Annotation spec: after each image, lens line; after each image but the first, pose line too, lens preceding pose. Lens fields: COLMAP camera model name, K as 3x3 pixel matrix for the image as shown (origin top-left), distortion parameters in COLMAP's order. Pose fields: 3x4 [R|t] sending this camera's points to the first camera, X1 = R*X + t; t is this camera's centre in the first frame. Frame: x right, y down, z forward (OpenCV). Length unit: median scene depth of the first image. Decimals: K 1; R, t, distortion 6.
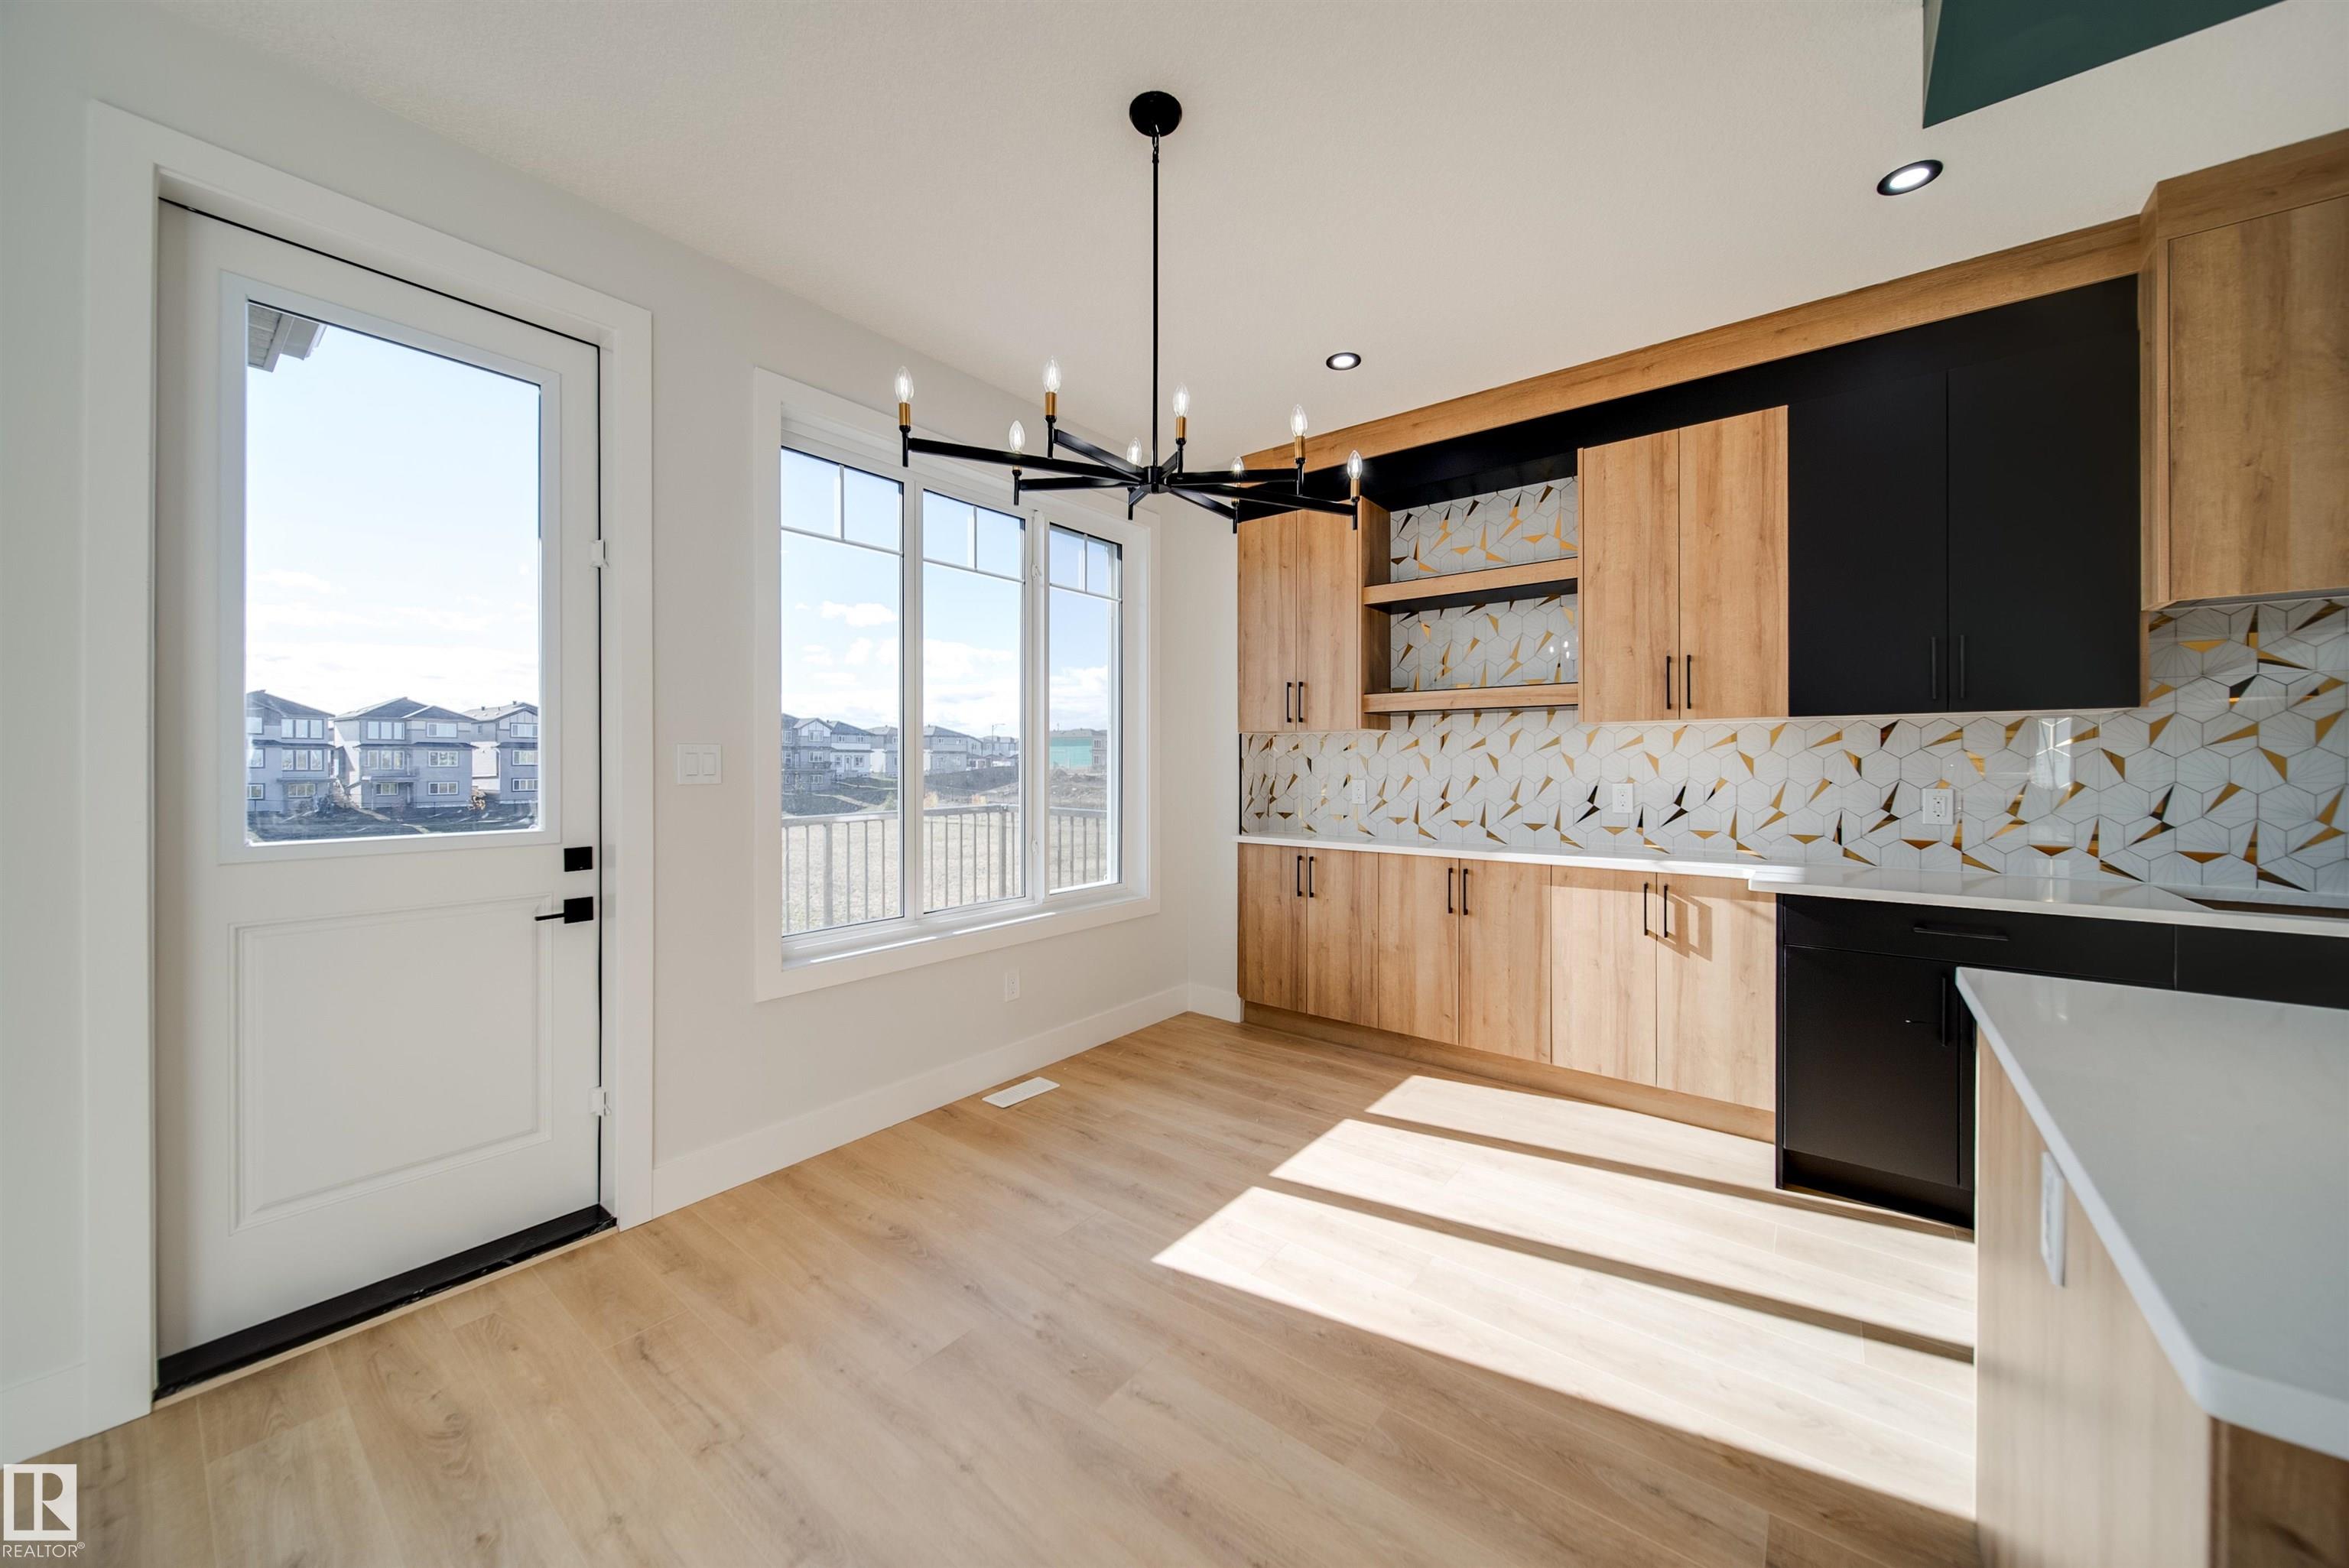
lens RADIAL K [[833.6, 0, 1176.6], [0, 833.6, 761.9], [0, 0, 1]] dist [0.000567, -0.000830]
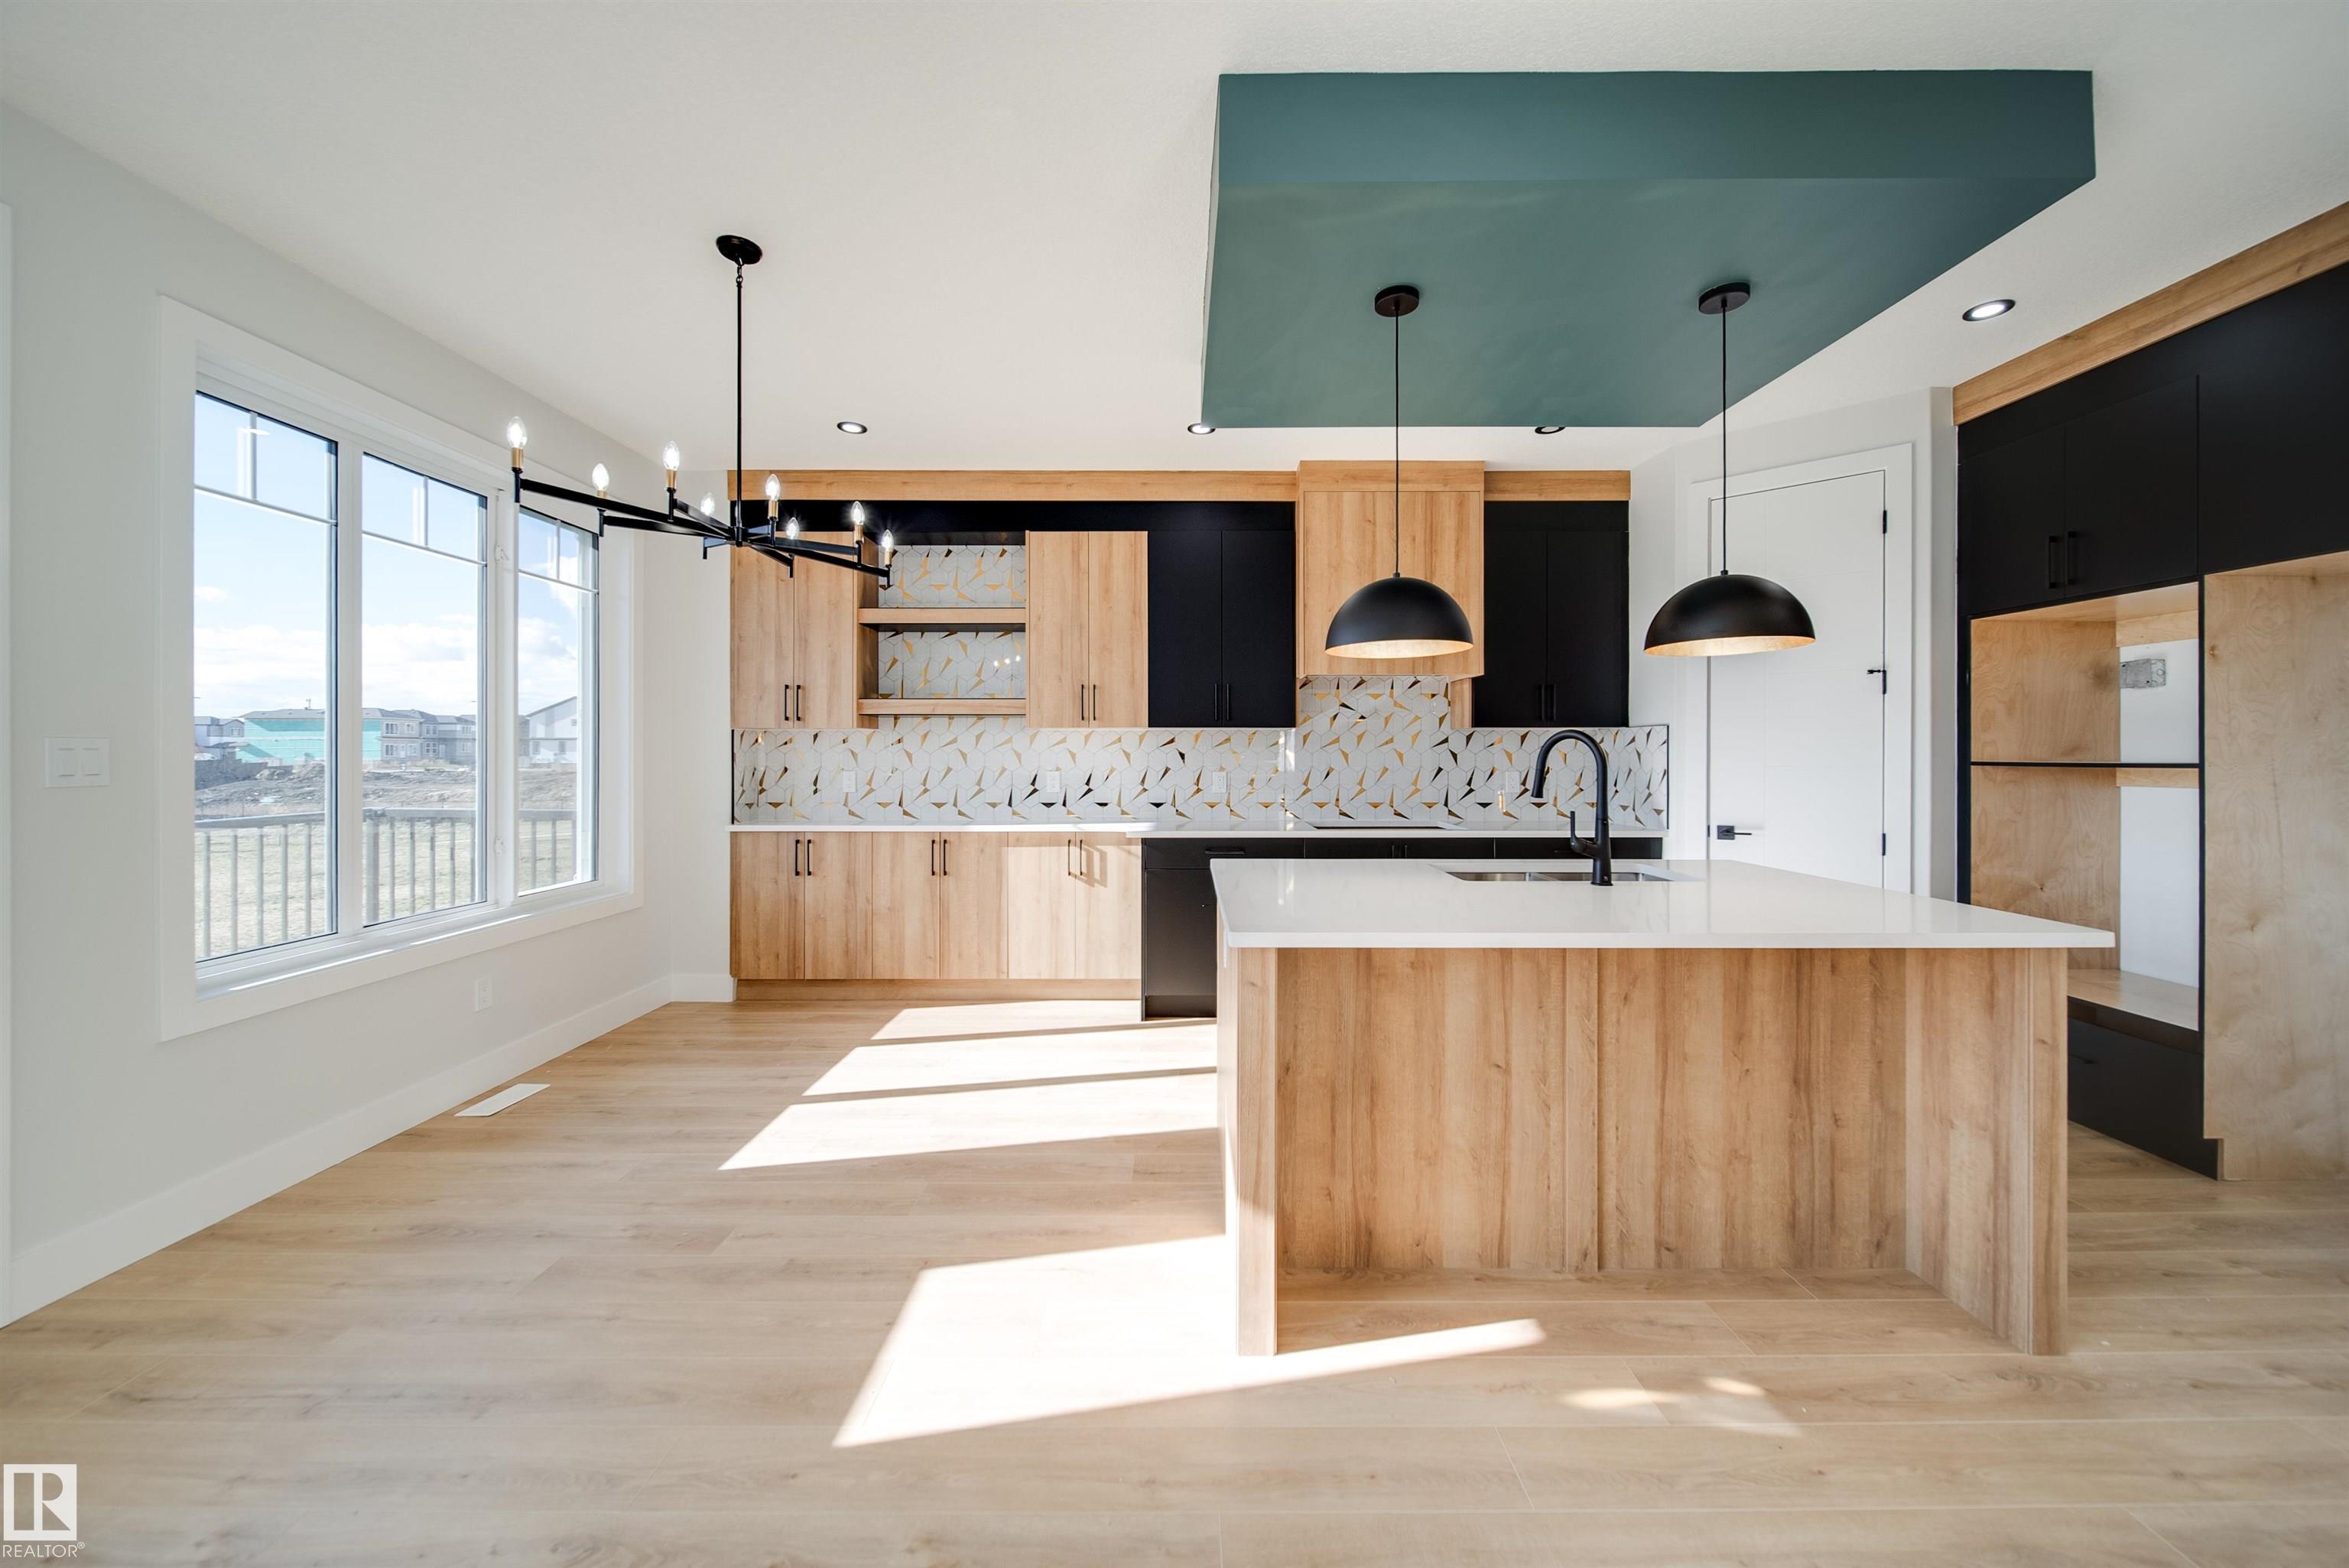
lens RADIAL K [[833.6, 0, 1182.4], [0, 833.6, 754.4], [0, 0, 1]] dist [0.000567, -0.000830]
pose [[0.787764, -0.000991, 0.615977, -0.172567], [0.000057, 0.999999, 0.001537, -0.005371], [-0.615978, -0.001175, 0.787763, -0.260893]]
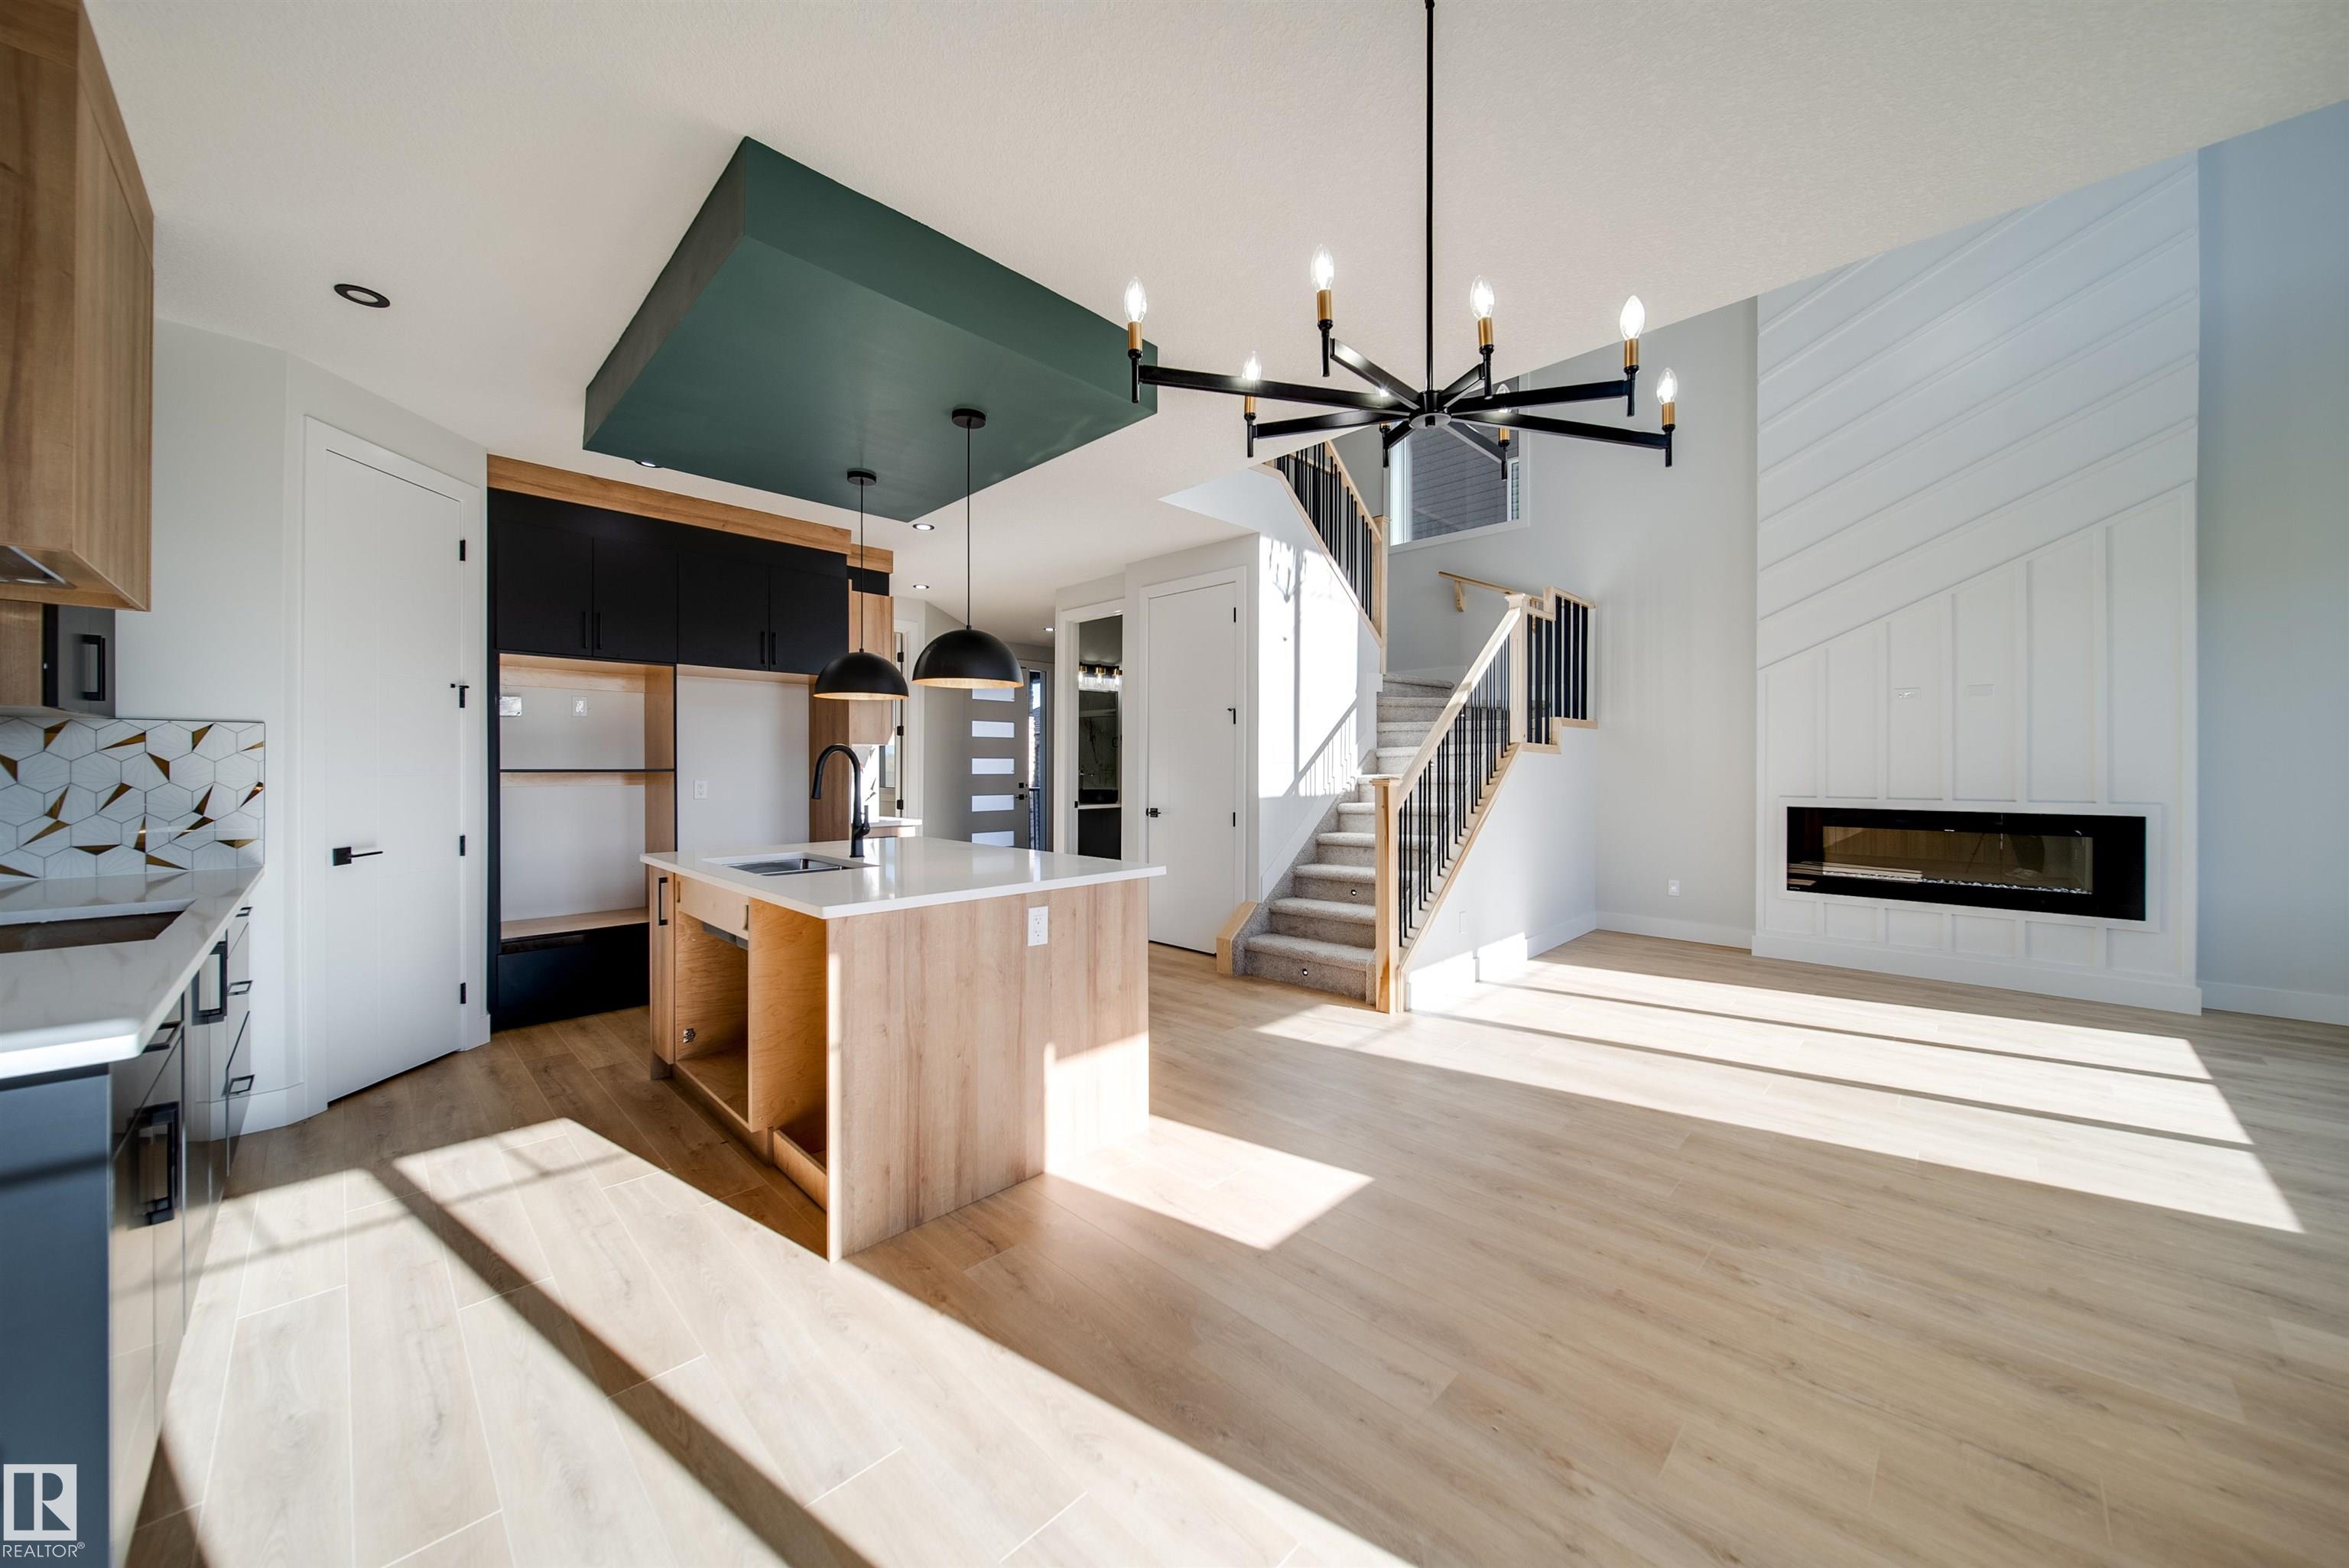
lens RADIAL K [[833.6, 0, 1197.1], [0, 833.6, 769.1], [0, 0, 1]] dist [0.000567, -0.000830]
pose [[-0.994583, -0.002499, 0.103913, 0.067505], [-0.003252, 0.999970, -0.007072, 0.009861], [-0.103892, -0.007372, -0.994561, 1.135662]]
